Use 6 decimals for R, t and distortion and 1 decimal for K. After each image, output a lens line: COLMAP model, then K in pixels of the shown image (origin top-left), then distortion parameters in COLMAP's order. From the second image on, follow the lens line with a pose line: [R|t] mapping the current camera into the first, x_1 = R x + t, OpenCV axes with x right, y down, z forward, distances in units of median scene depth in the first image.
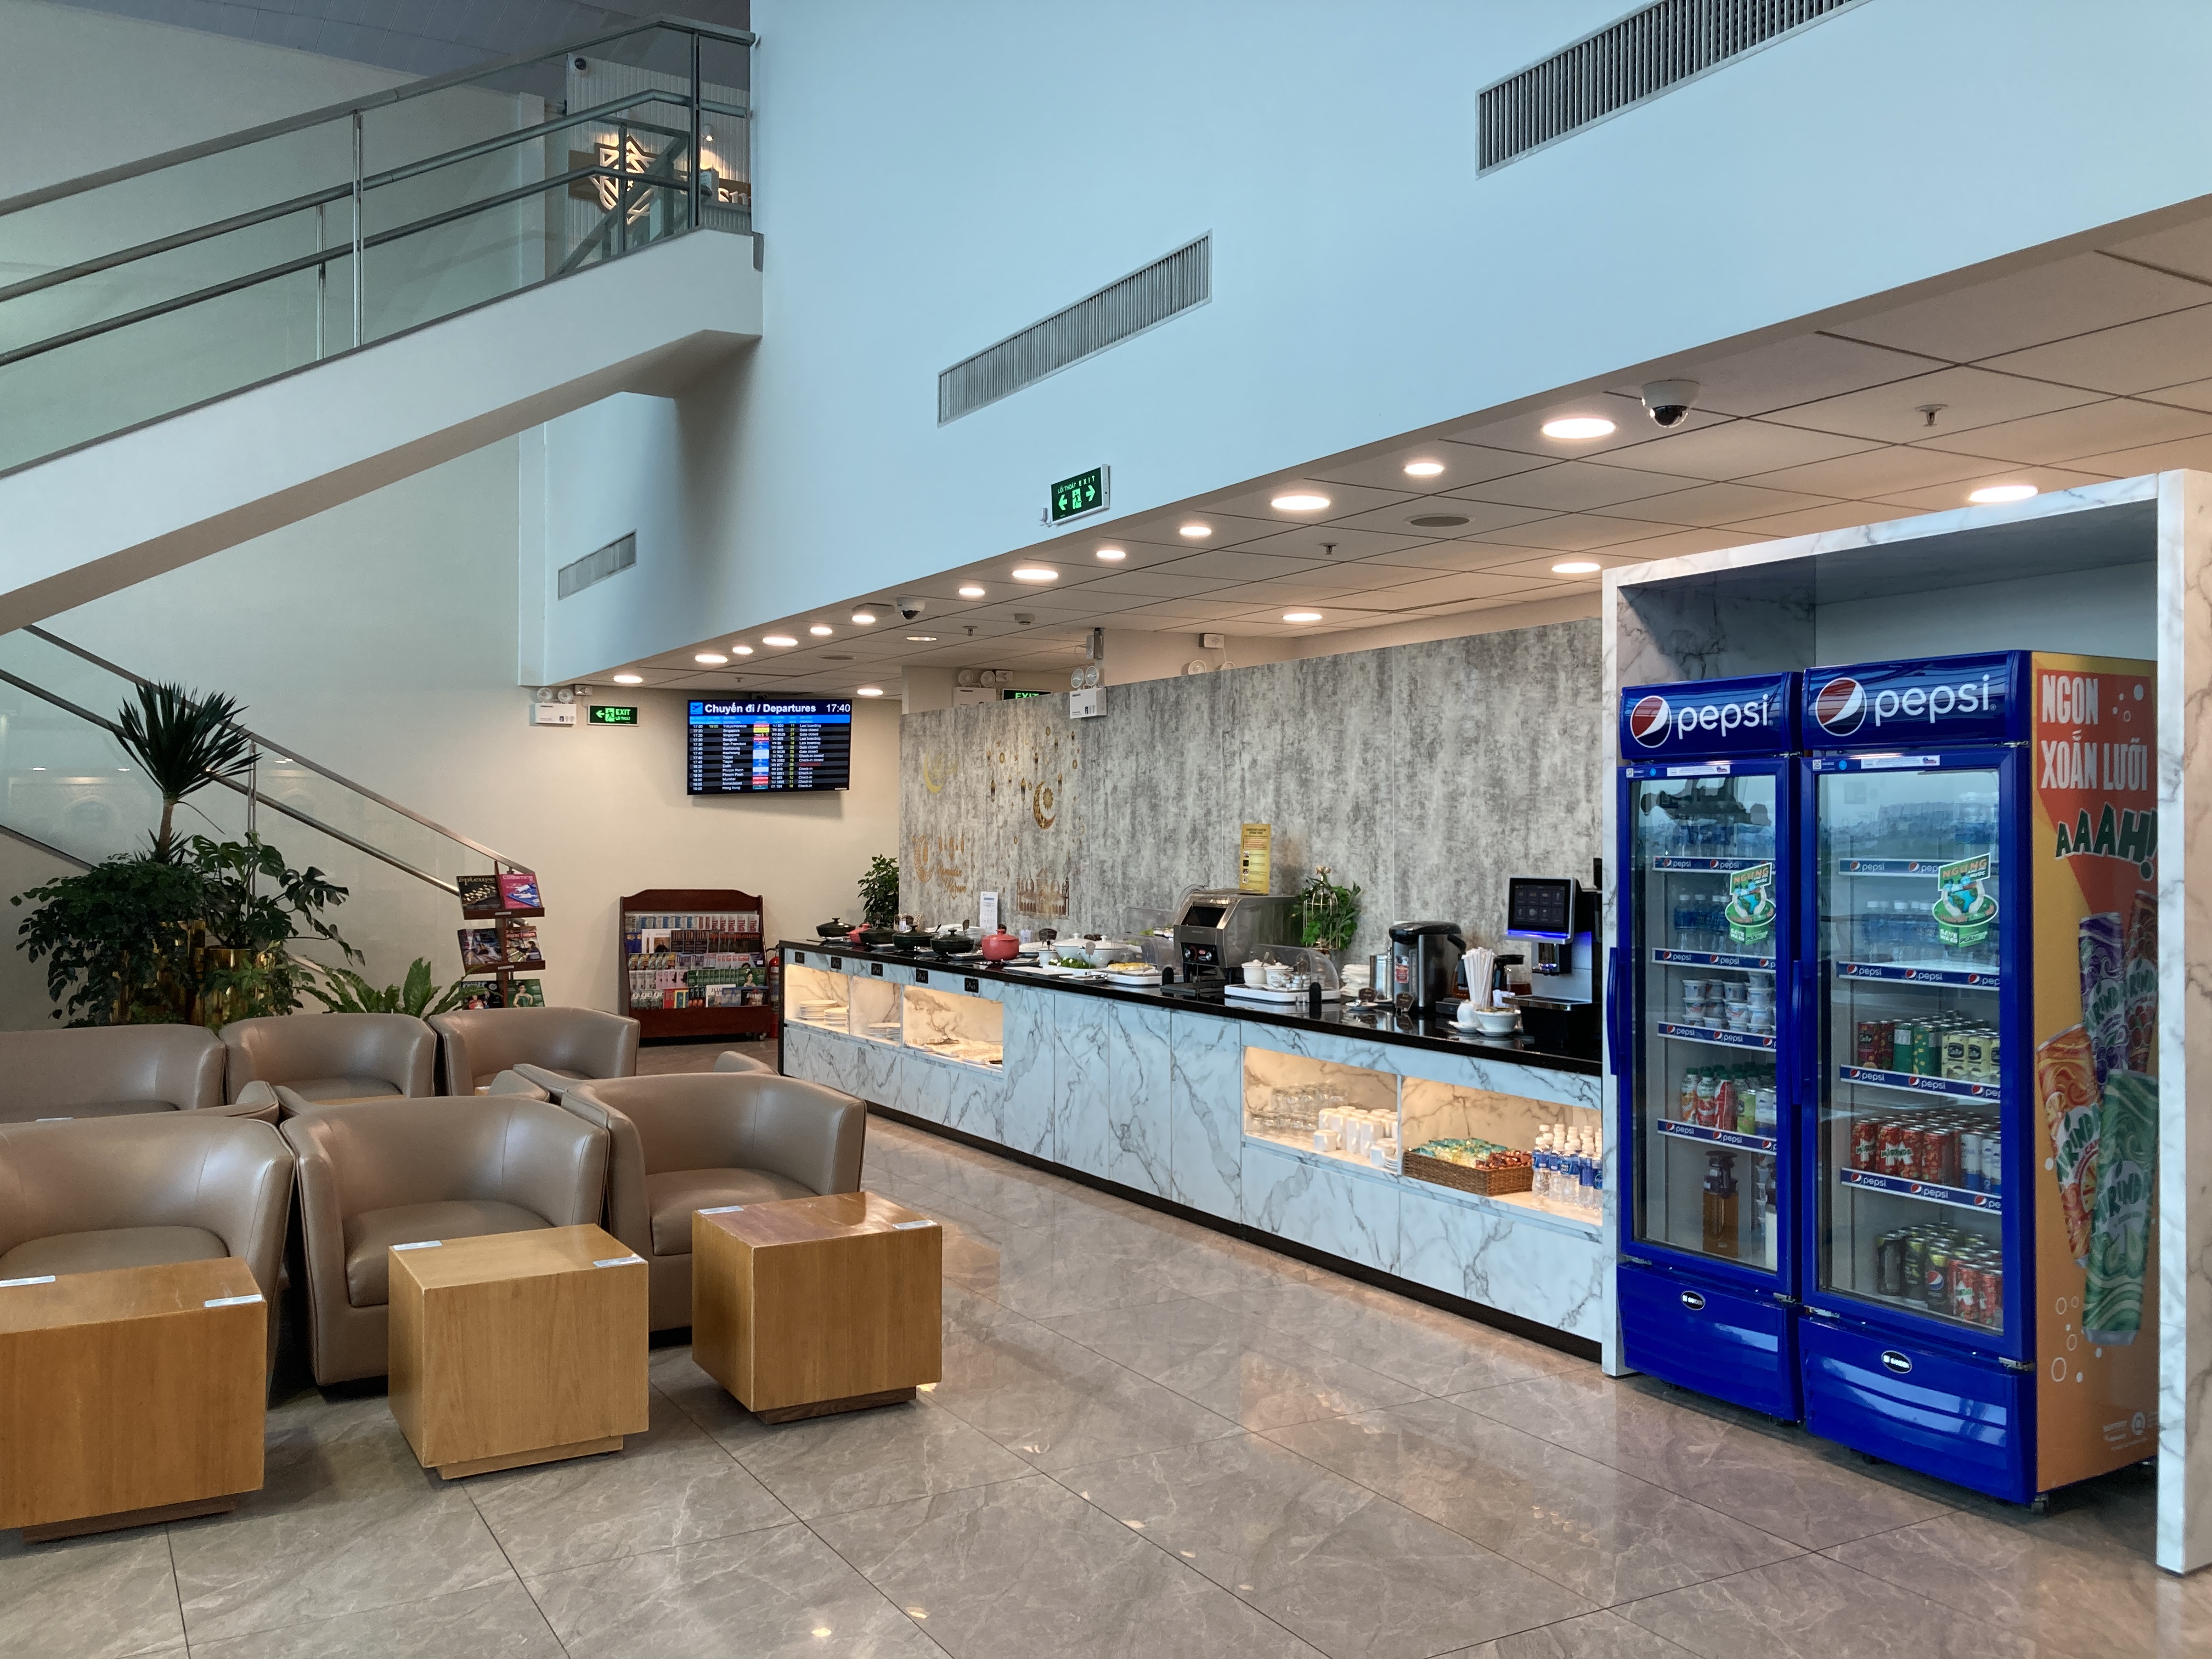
lens RADIAL K [[1856.5, 0, 1120.1], [0, 1856.5, 829.5], [0, 0, 1]] dist [0.028420, -0.056155]
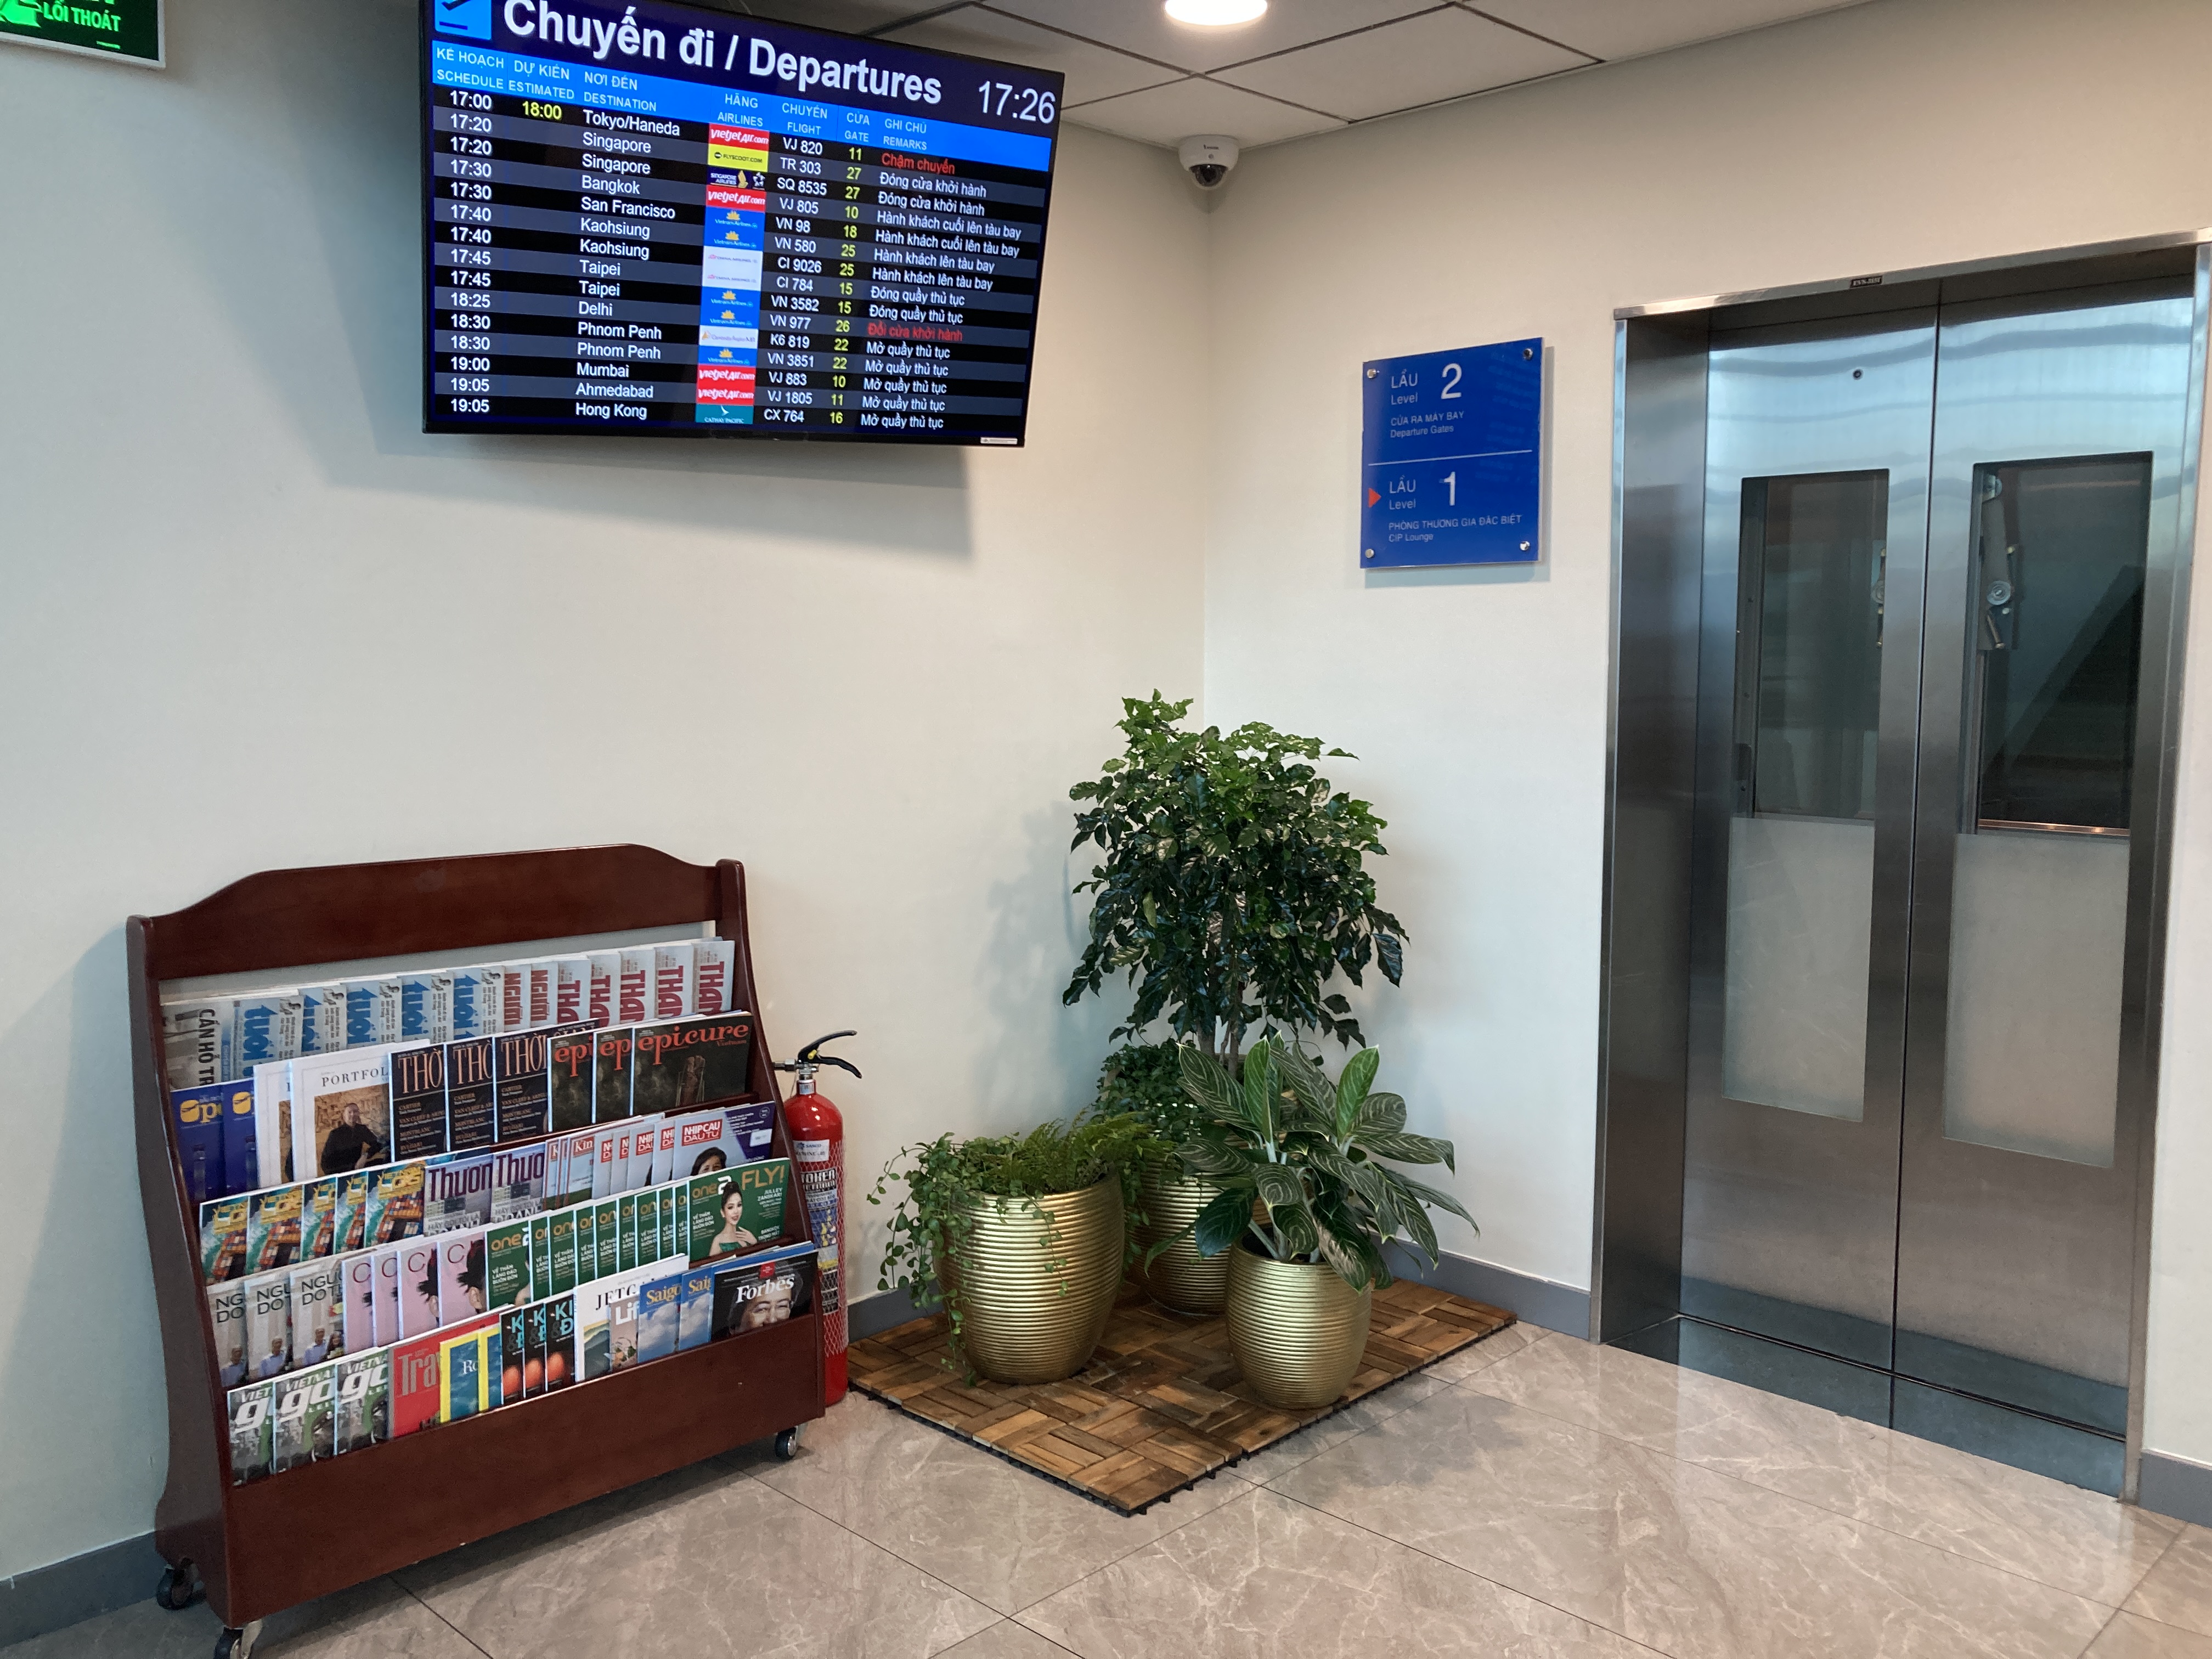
lens RADIAL K [[1856.5, 0, 1084.6], [0, 1856.5, 840.8], [0, 0, 1]] dist [0.028420, -0.056155]
pose [[0.960596, -0.036935, 0.275484, -0.218896], [0.004609, 0.993112, 0.117079, 0.003907], [-0.277911, -0.111196, 0.954149, 0.758826]]
